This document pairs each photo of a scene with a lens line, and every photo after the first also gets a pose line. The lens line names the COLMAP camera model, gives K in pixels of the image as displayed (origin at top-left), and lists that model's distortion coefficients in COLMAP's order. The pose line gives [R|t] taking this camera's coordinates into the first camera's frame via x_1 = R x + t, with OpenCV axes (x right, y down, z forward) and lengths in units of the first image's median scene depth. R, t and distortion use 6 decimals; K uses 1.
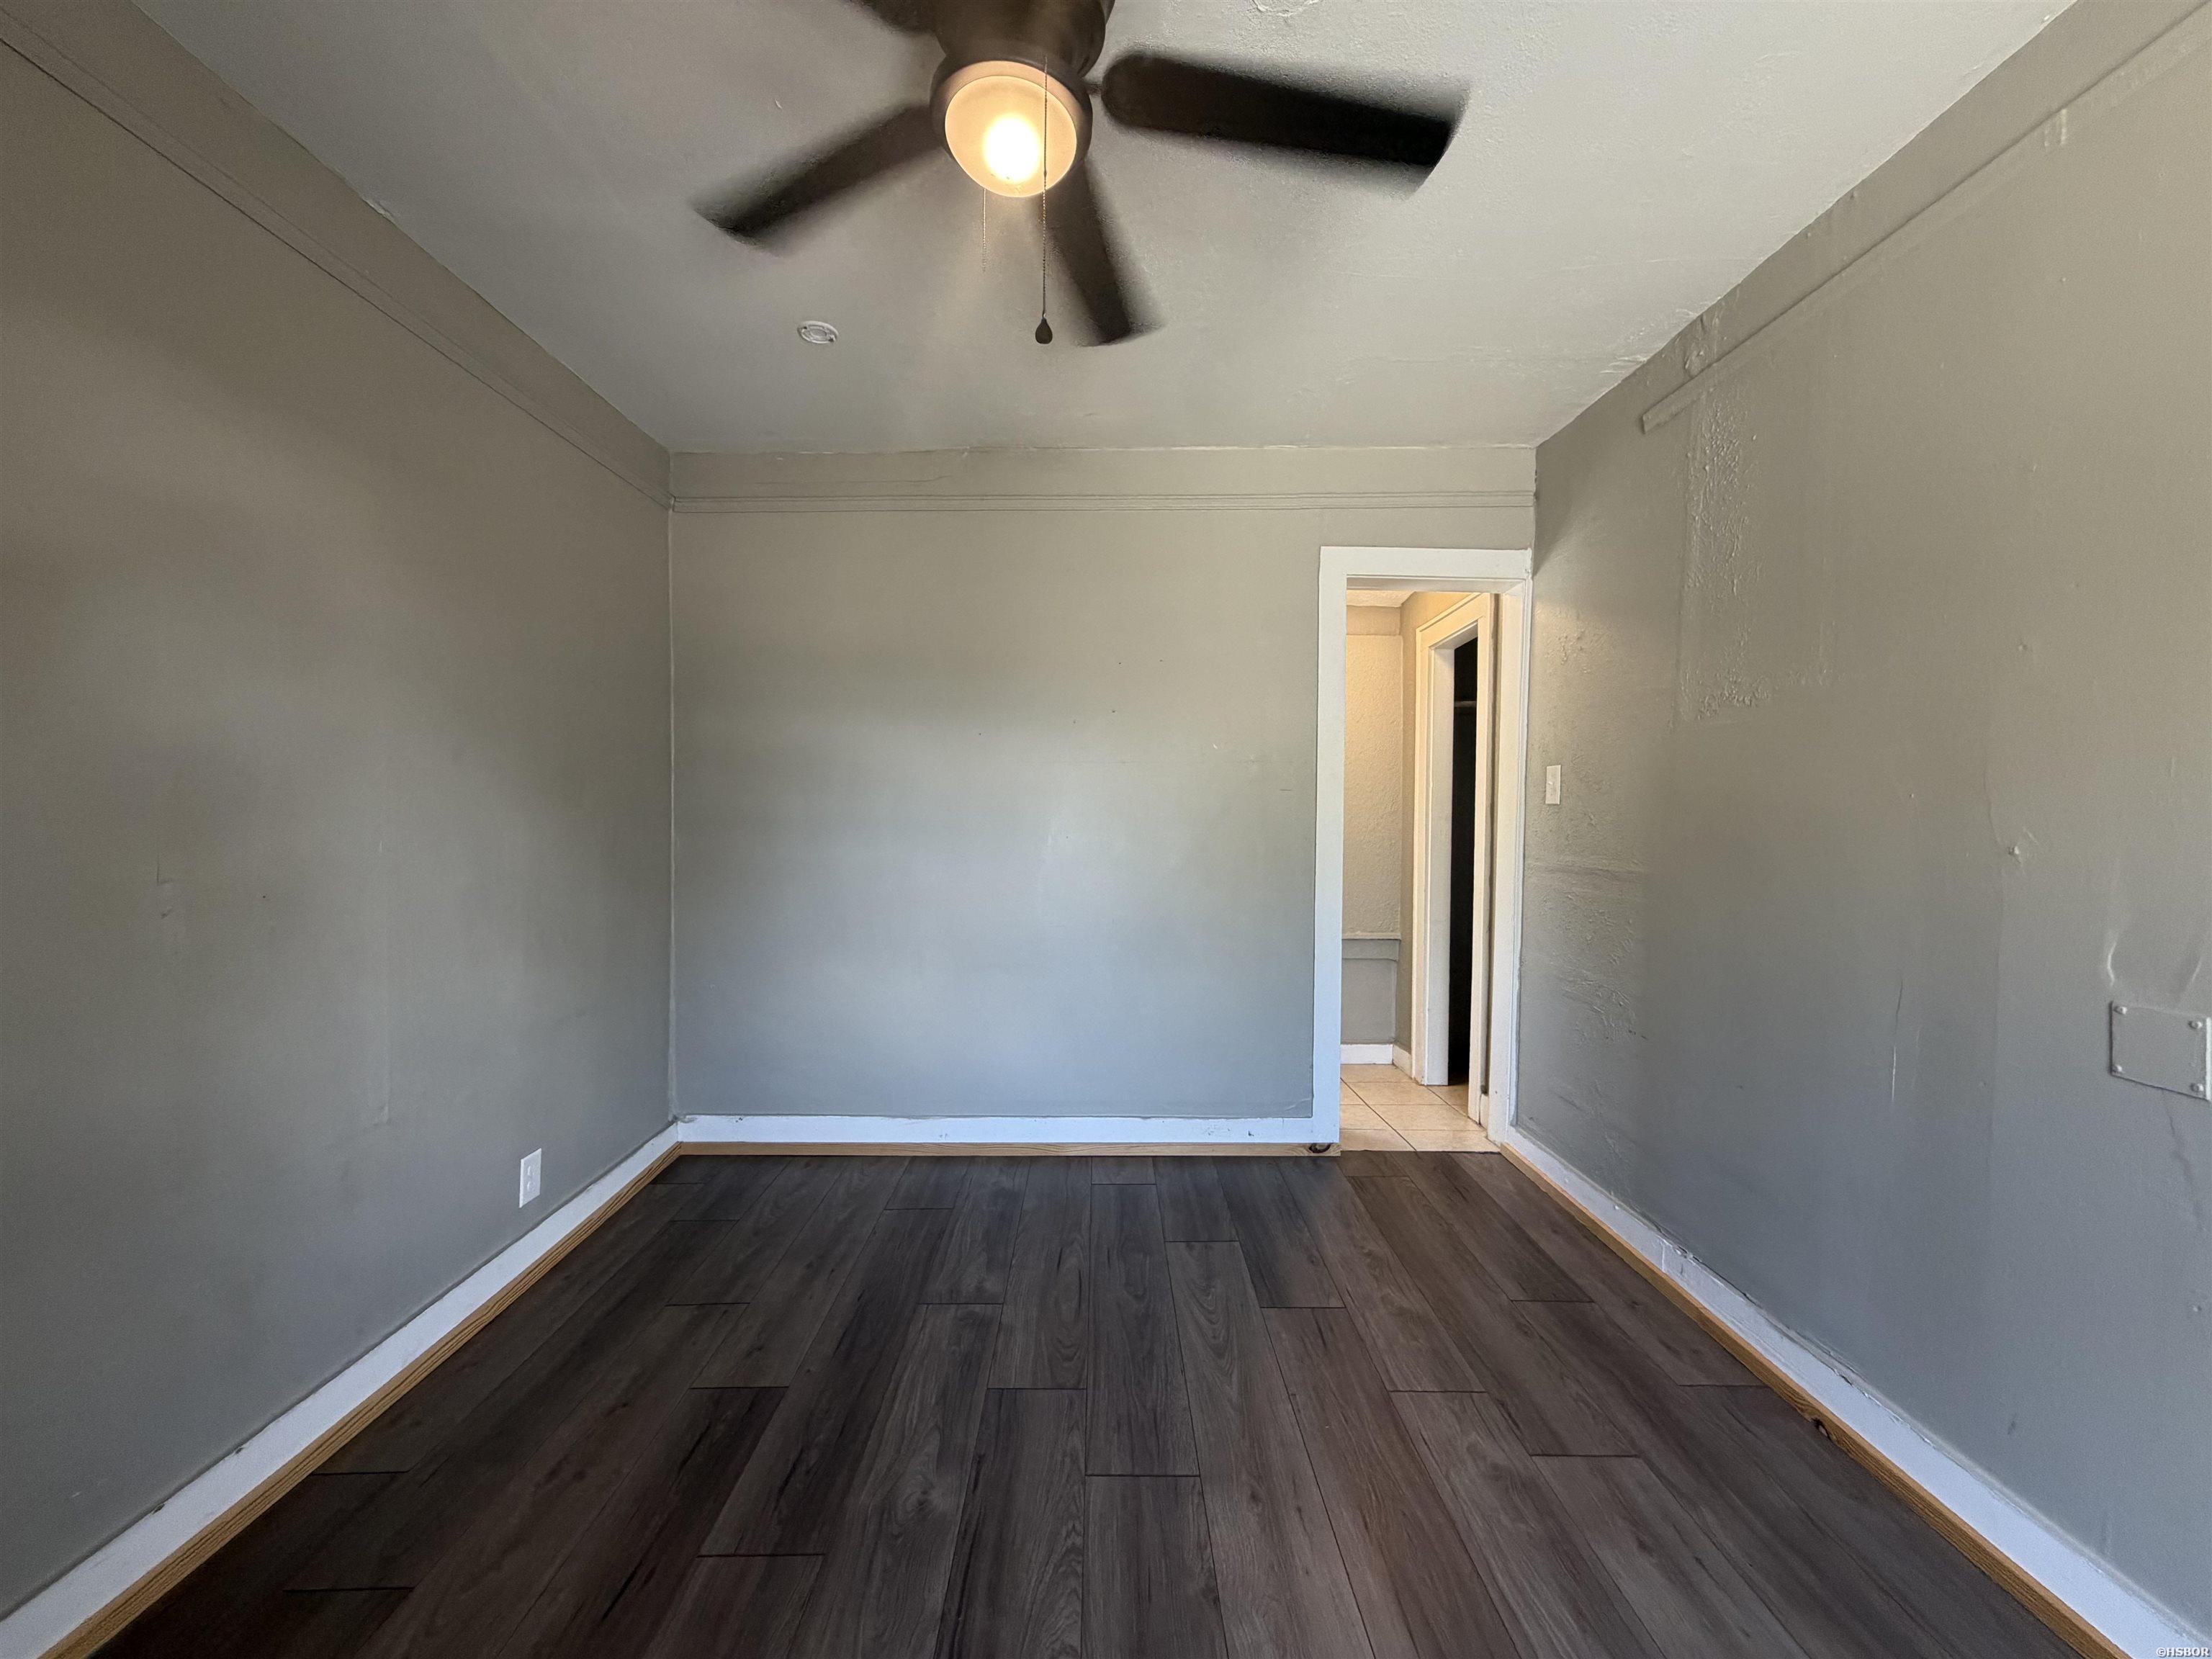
lens RADIAL K [[890.6, 0, 1106.0], [0, 890.6, 829.5], [0, 0, 1]] dist [-0.000136, -0.000020]
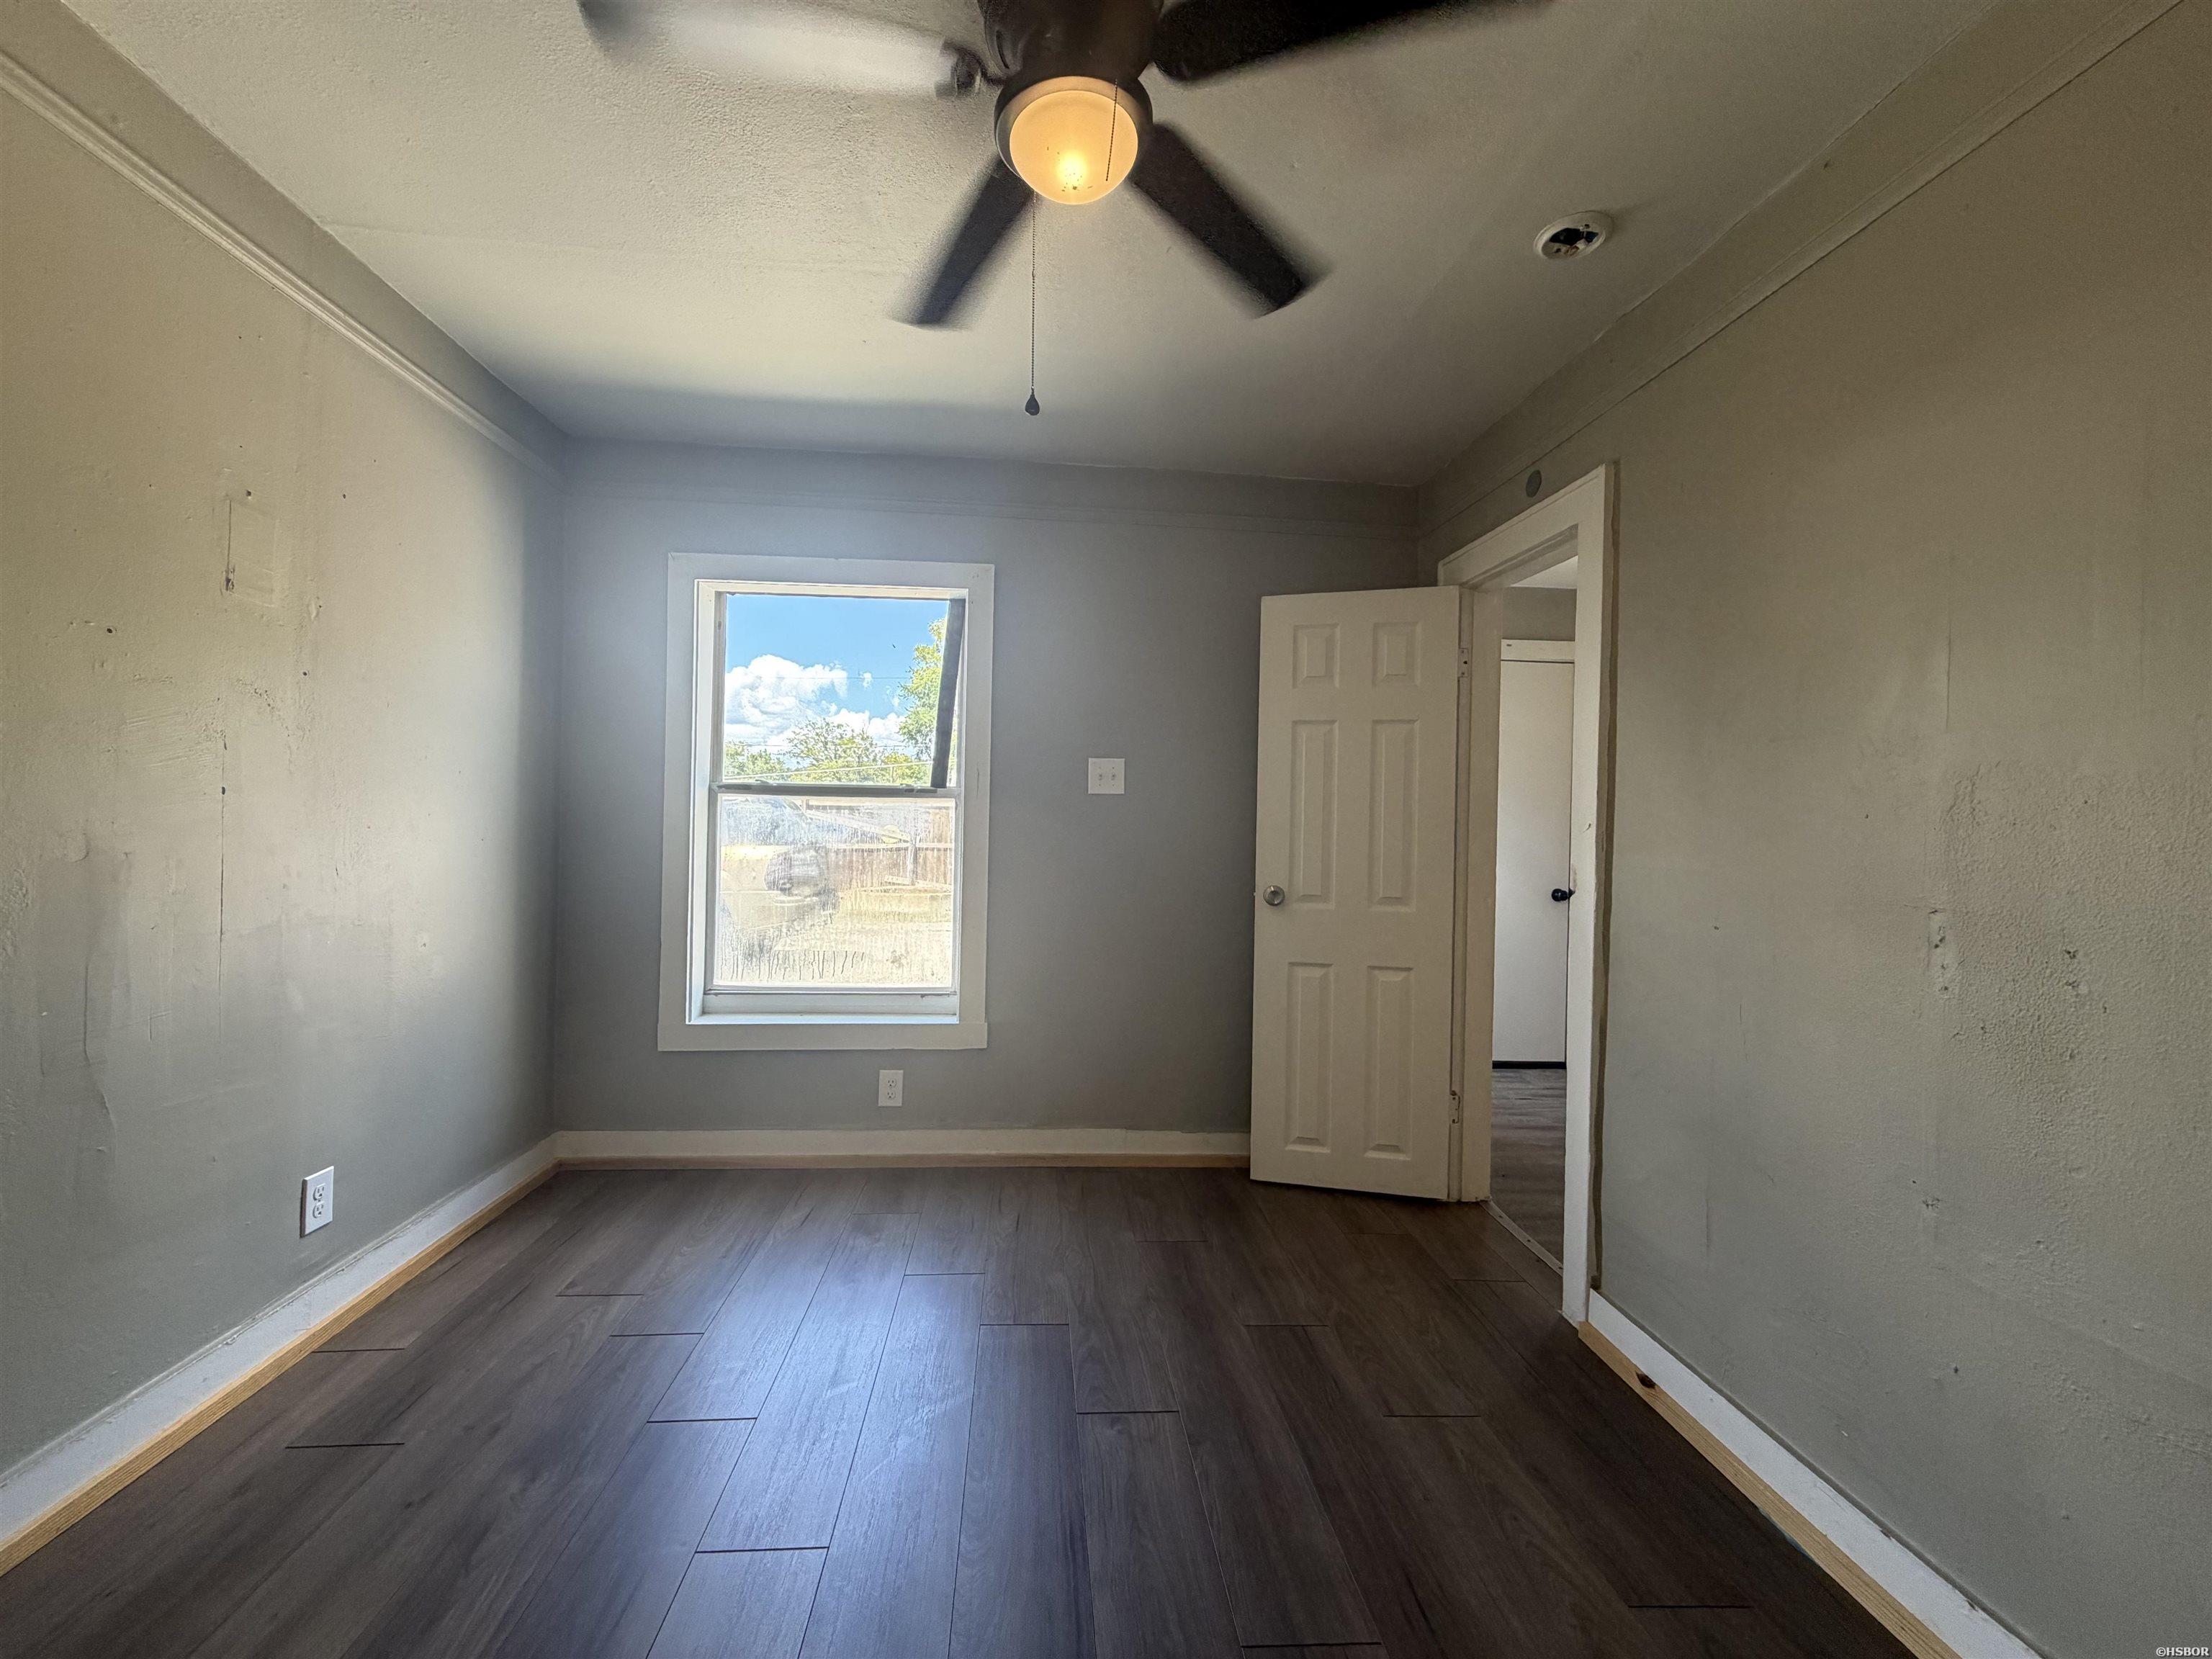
lens RADIAL K [[890.6, 0, 1106.0], [0, 890.6, 829.5], [0, 0, 1]] dist [-0.000136, -0.000020]
pose [[-0.996546, -0.027166, -0.078467, -0.089091], [-0.028838, 0.999379, 0.020249, -0.021677], [0.077869, 0.022442, -0.996711, 1.903298]]
